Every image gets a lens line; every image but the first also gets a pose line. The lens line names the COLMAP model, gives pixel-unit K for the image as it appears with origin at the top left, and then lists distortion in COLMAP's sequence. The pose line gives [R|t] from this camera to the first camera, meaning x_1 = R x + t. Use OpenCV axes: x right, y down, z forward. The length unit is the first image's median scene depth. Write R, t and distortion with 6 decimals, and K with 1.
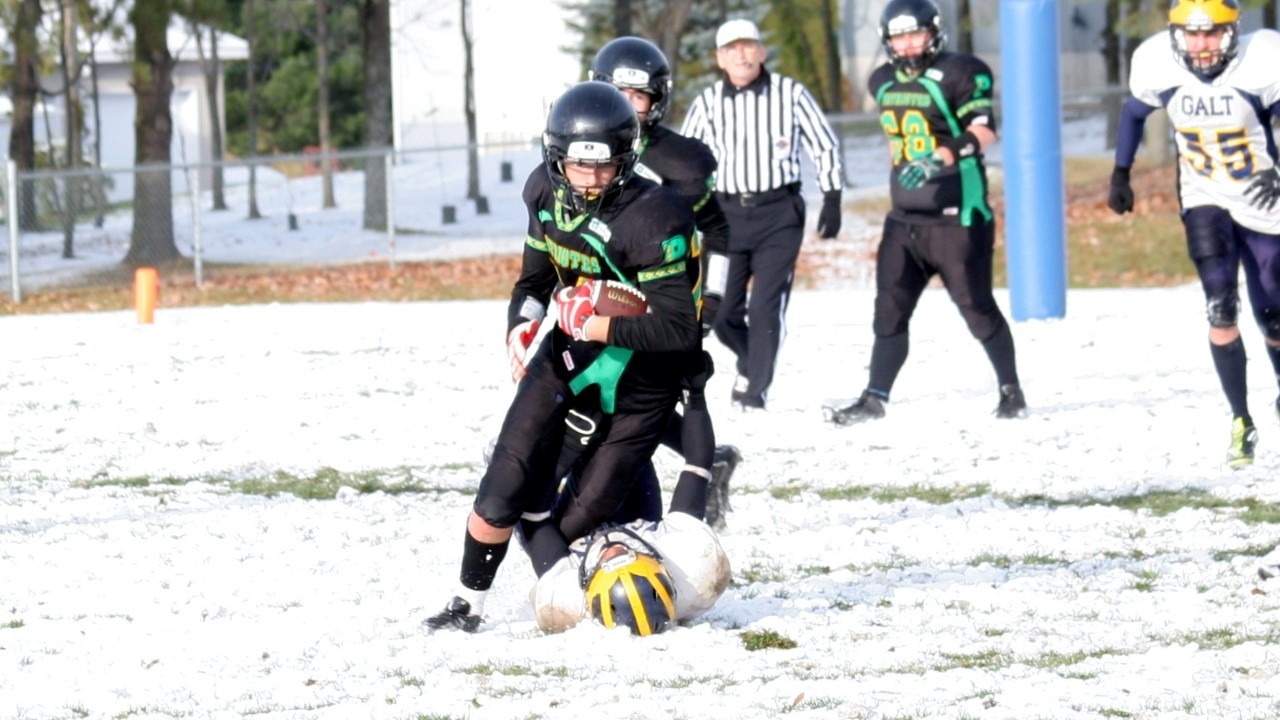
lens RADIAL K [[6391.9, 0, 639.7], [0, 6391.9, 357.9], [0, 0, 1]] dist [-0.066494, 0.000000]
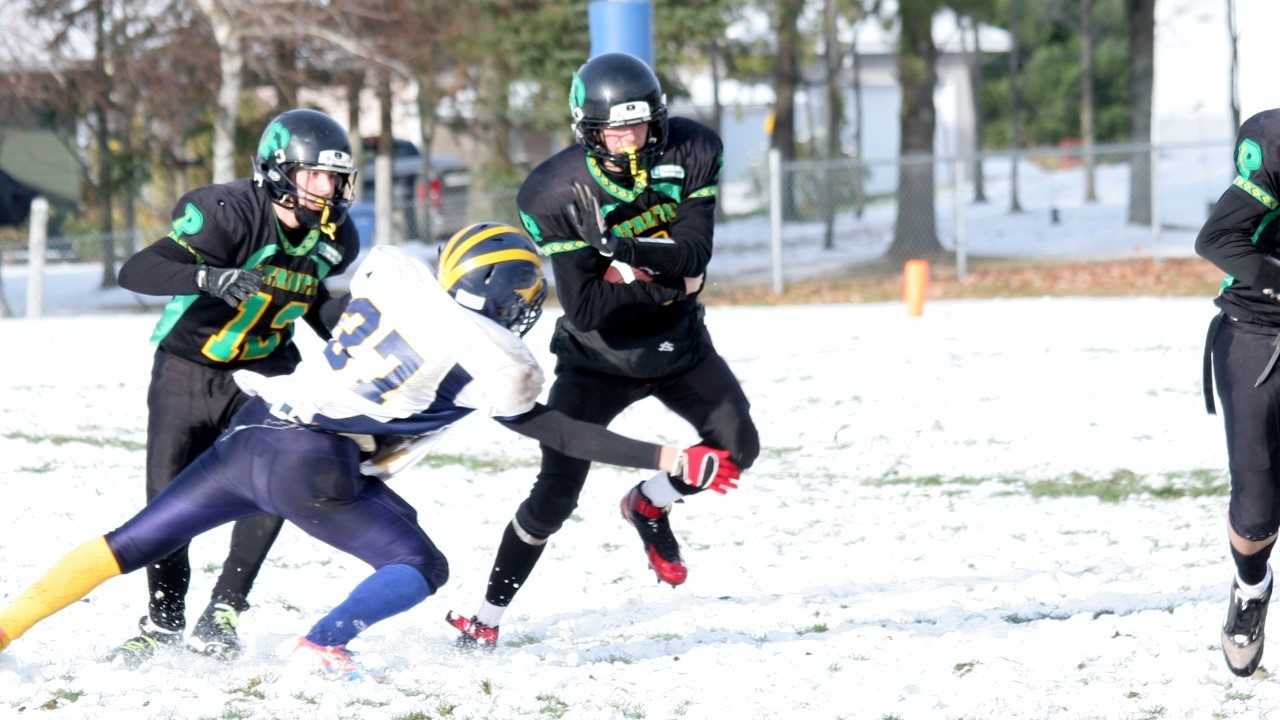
lens RADIAL K [[8453.2, 0, 640.1], [0, 8453.2, 362.3], [0, 0, 1]] dist [-1.909510, 0.000000]
pose [[0.981798, 0.013008, -0.189482, 0.128577], [-0.013888, 0.999898, -0.003314, 0.006533], [0.189420, 0.005885, 0.981879, -0.286157]]
